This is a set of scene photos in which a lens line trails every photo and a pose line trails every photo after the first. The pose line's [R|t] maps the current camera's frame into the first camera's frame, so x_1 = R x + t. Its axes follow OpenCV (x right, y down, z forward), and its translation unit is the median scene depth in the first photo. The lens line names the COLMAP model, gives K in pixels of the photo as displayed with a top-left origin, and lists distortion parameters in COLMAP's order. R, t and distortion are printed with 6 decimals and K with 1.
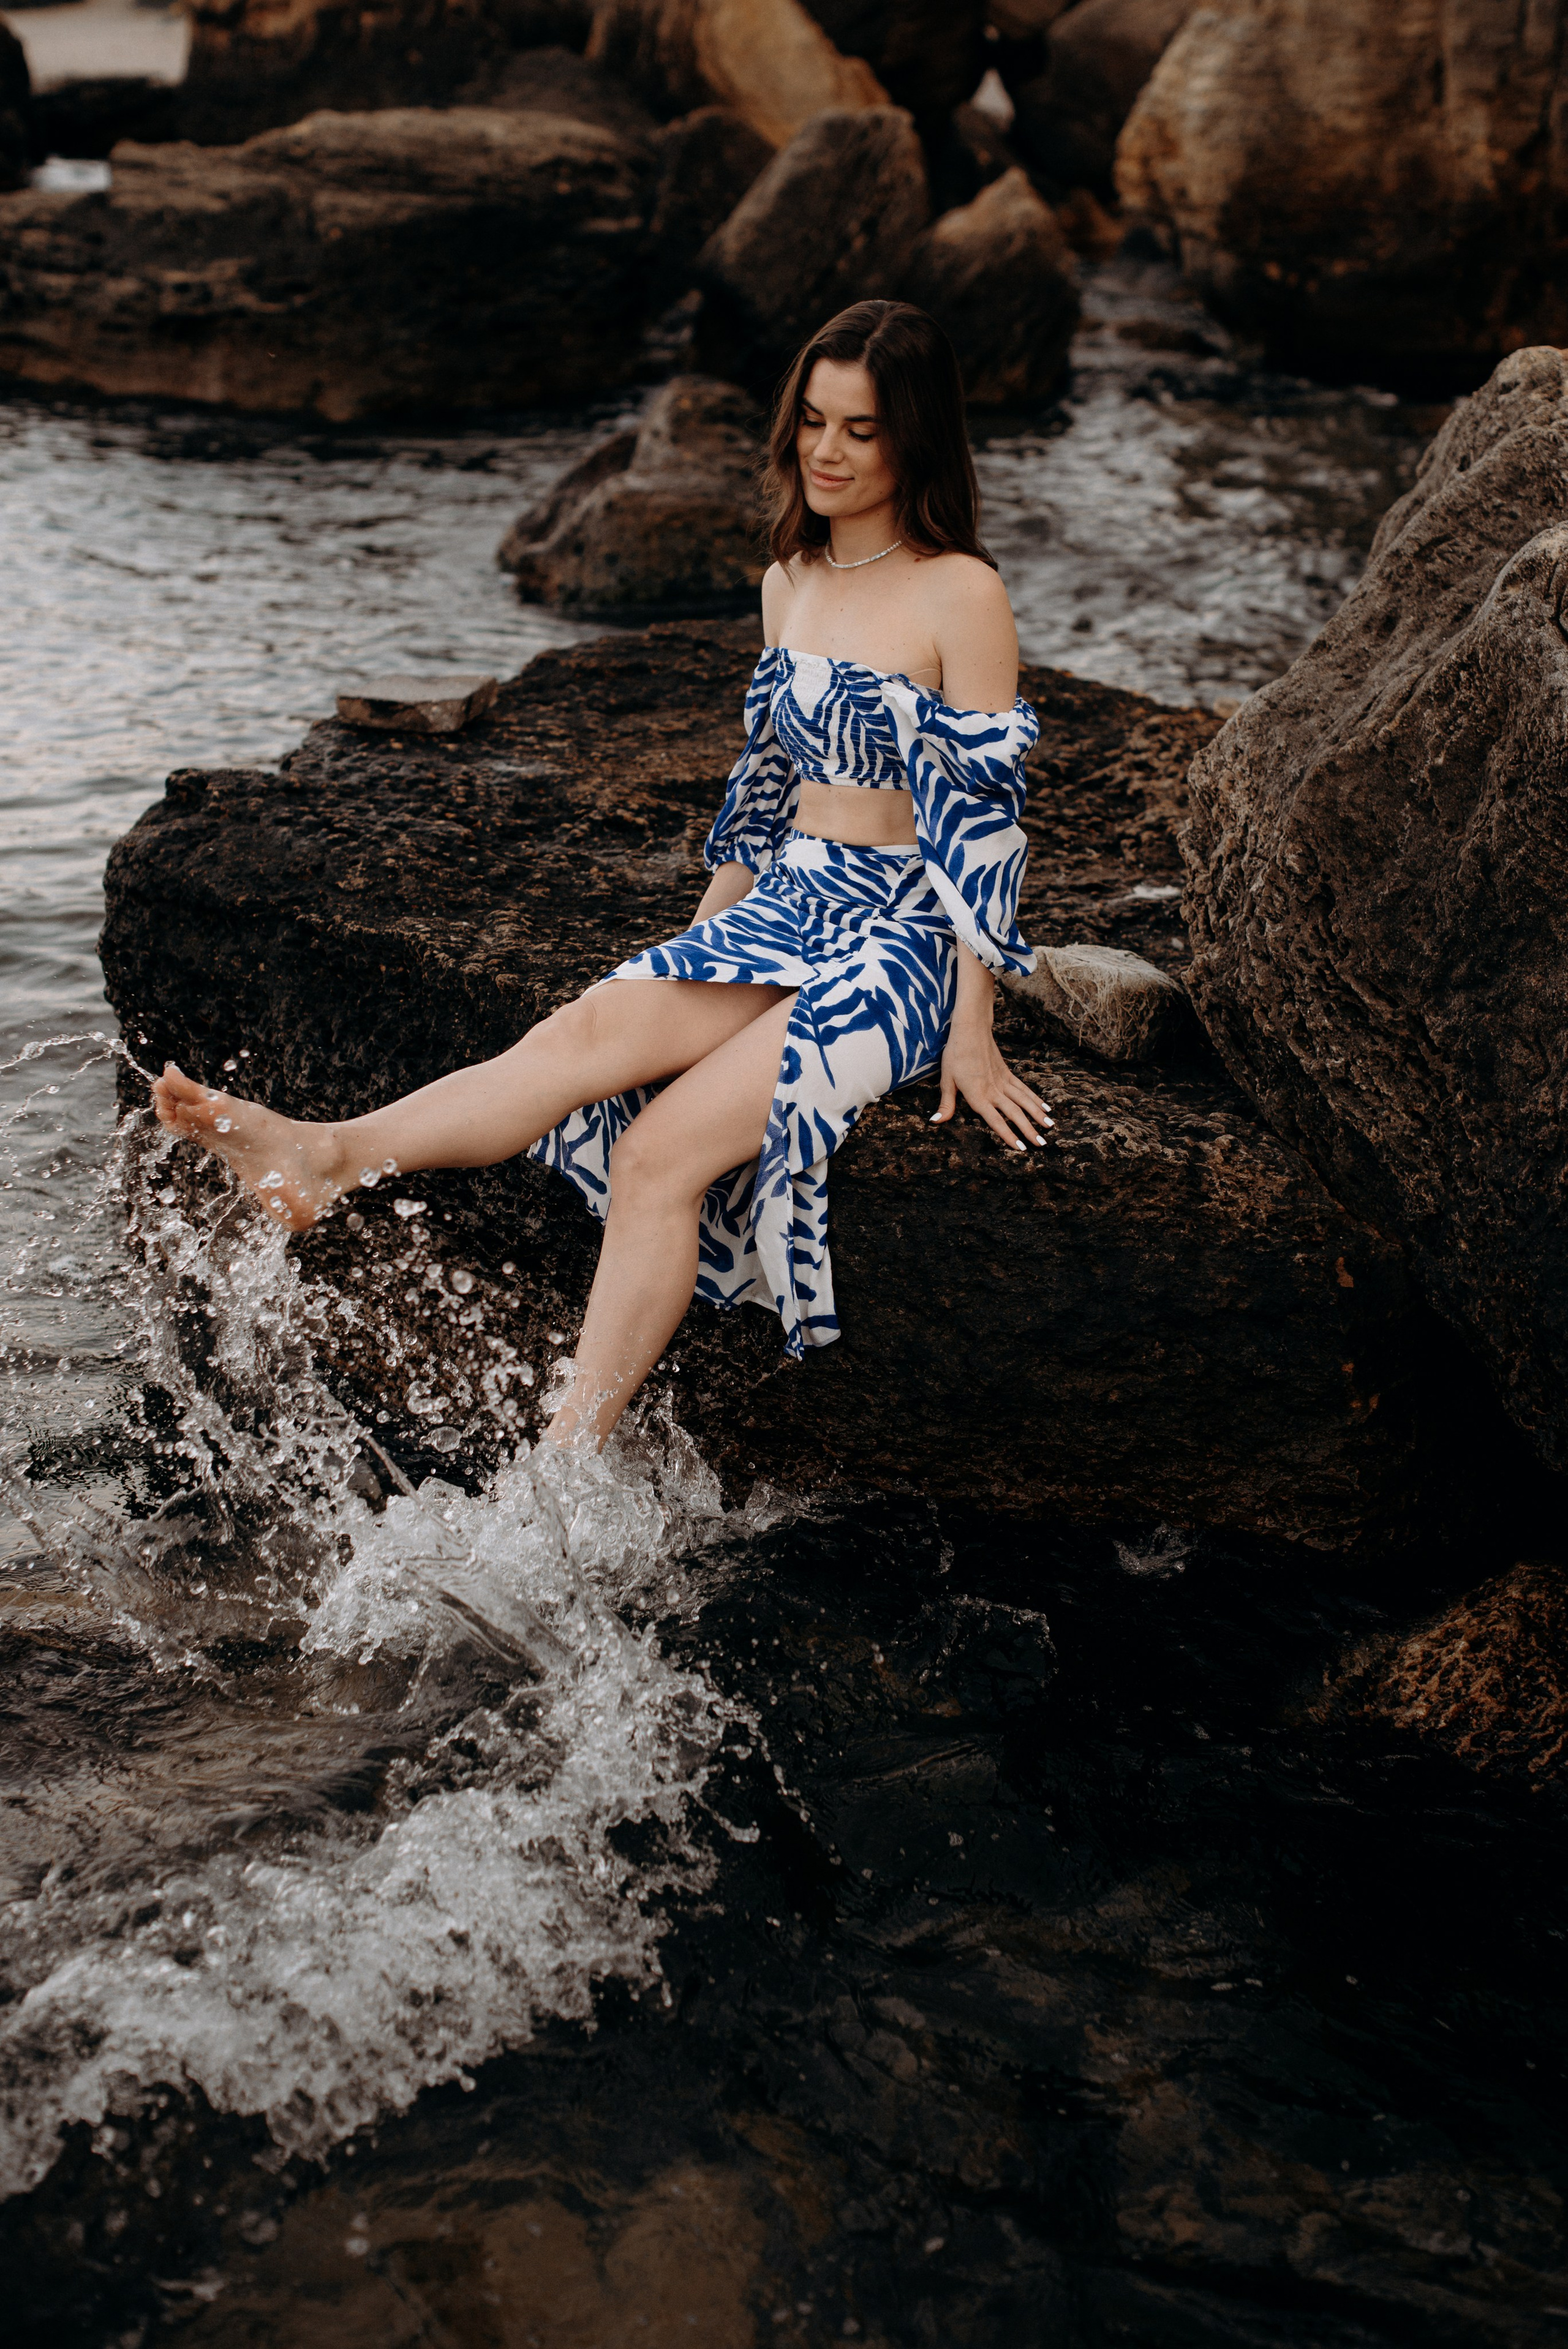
lens RADIAL K [[3533.8, 0, 788.5], [0, 3533.8, 1208.7], [0, 0, 1]] dist [0.147737, 0.352028]
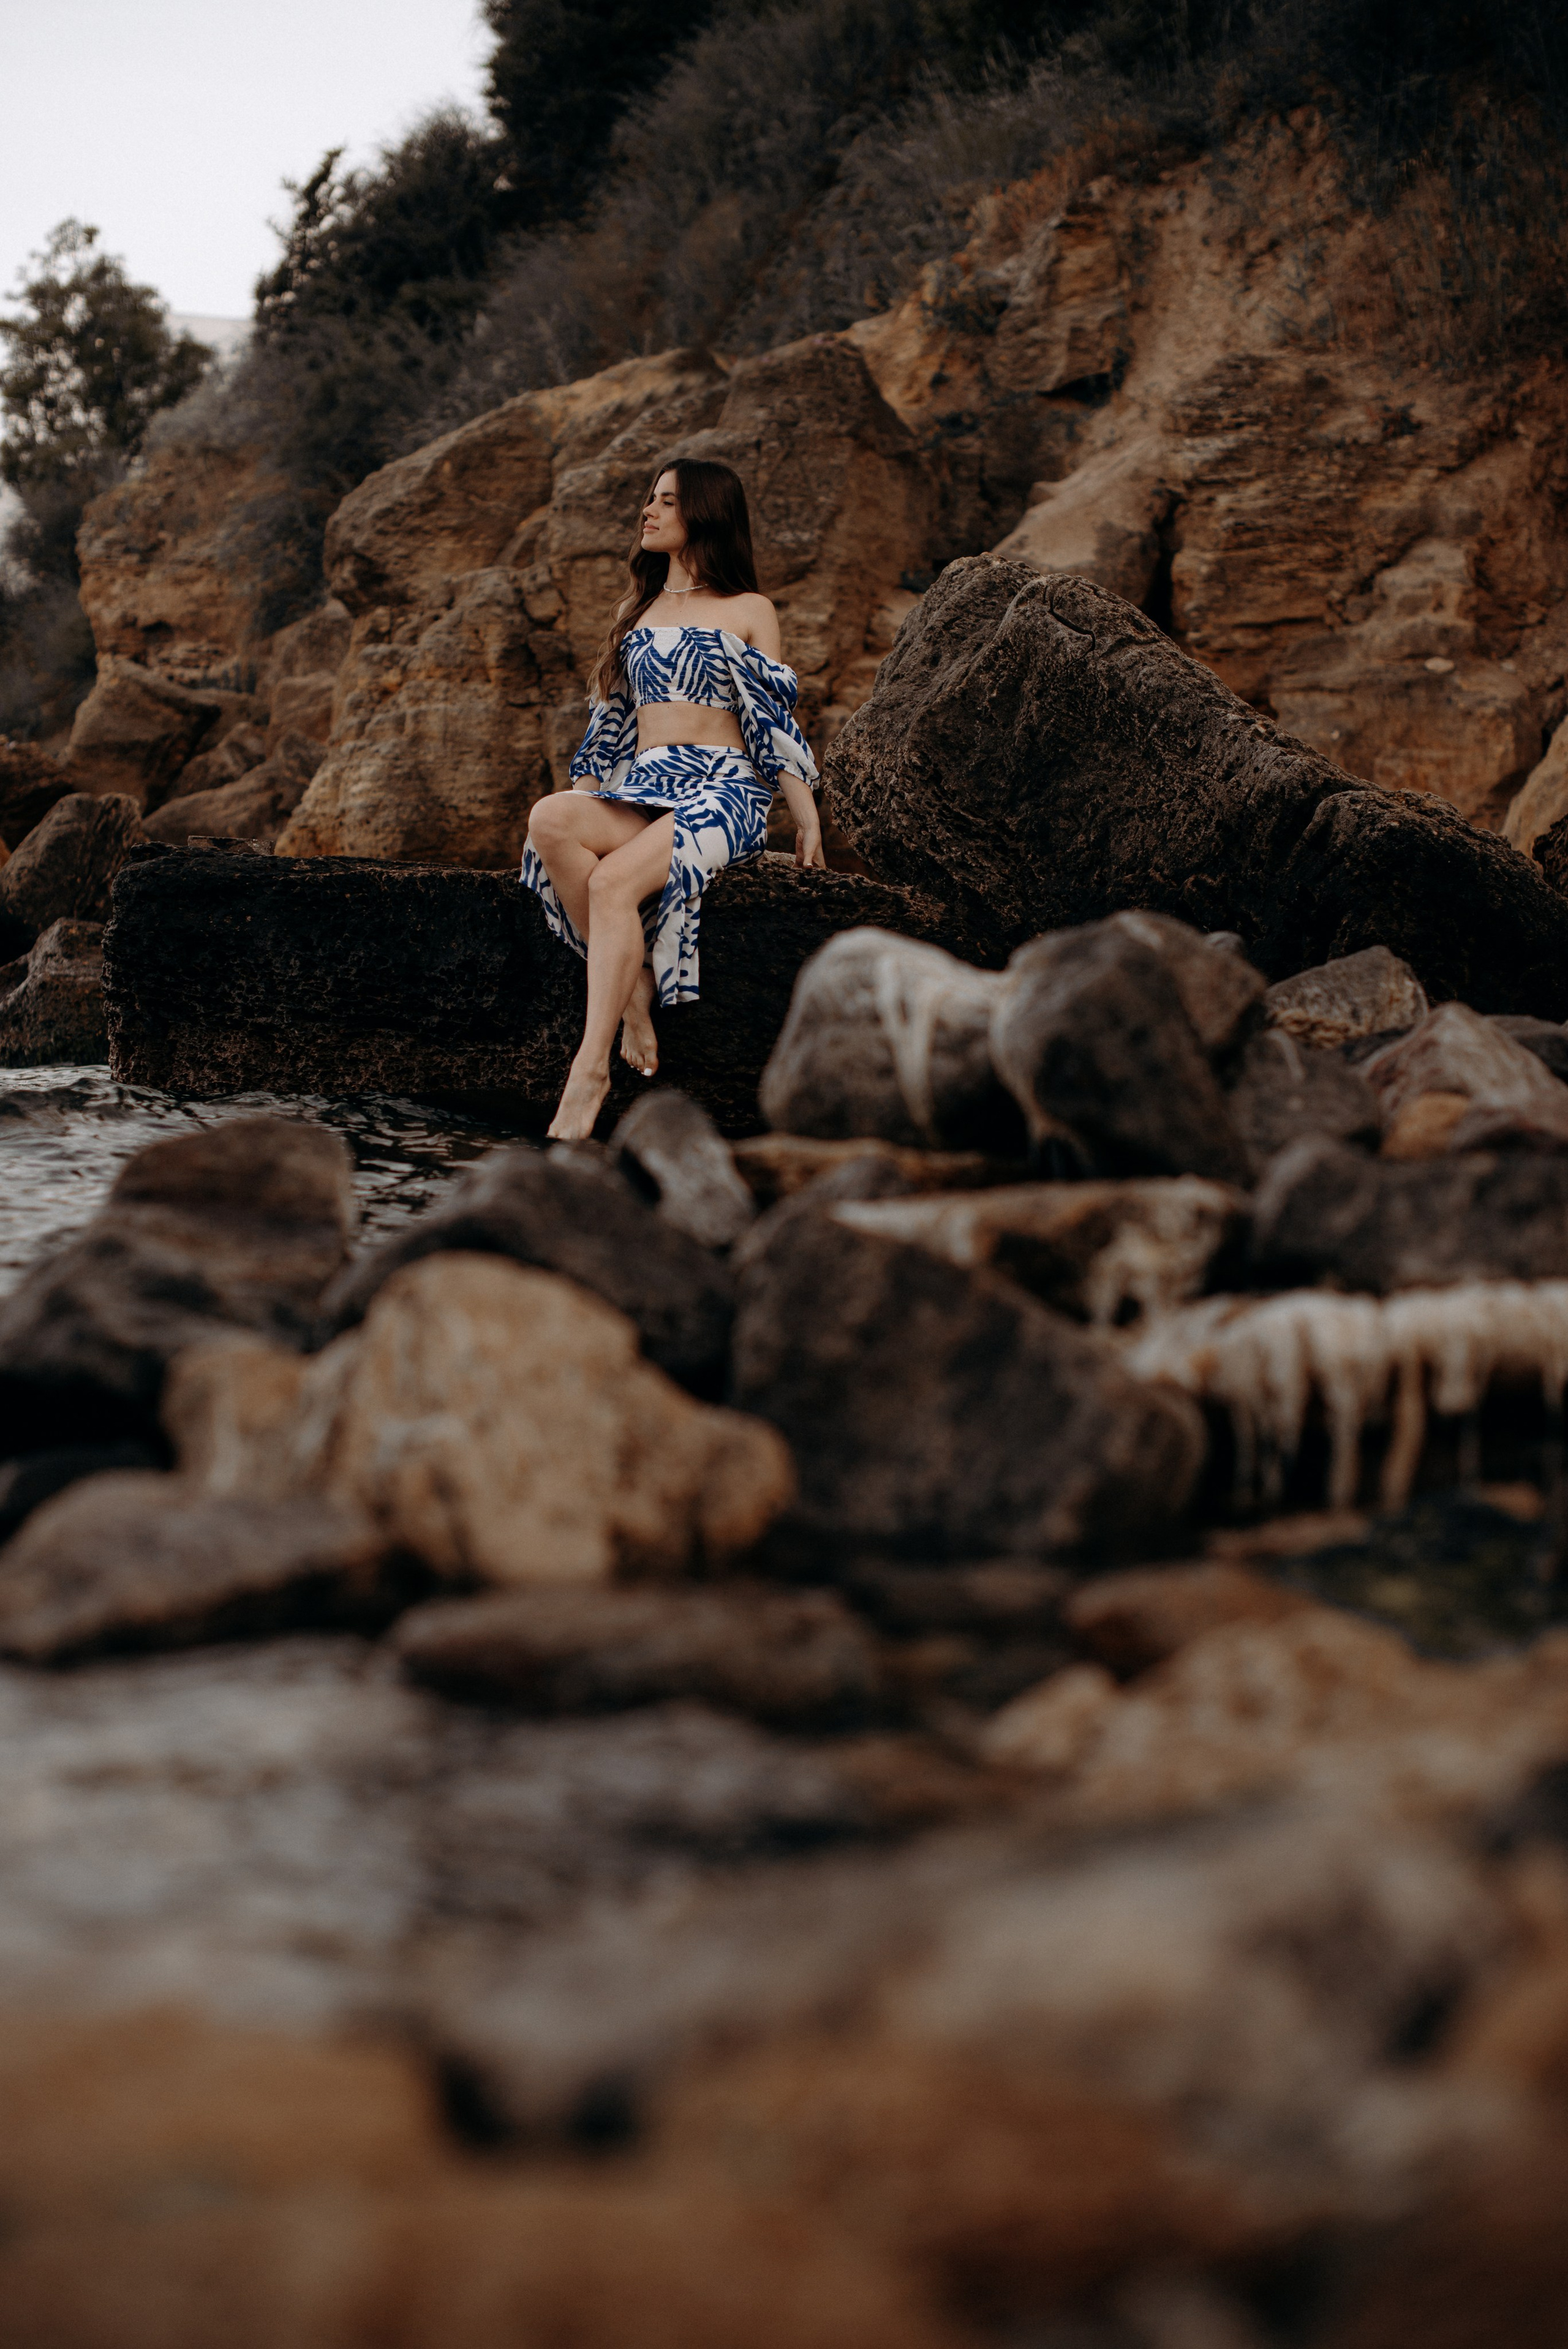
lens RADIAL K [[3516.8, 0, 791.9], [0, 3516.8, 1204.2], [0, 0, 1]] dist [0.144370, 0.372414]
pose [[0.951105, -0.026635, 0.307717, -0.495919], [0.104554, 0.965222, -0.239613, 0.565485], [-0.290633, 0.260070, 0.920813, -0.610117]]
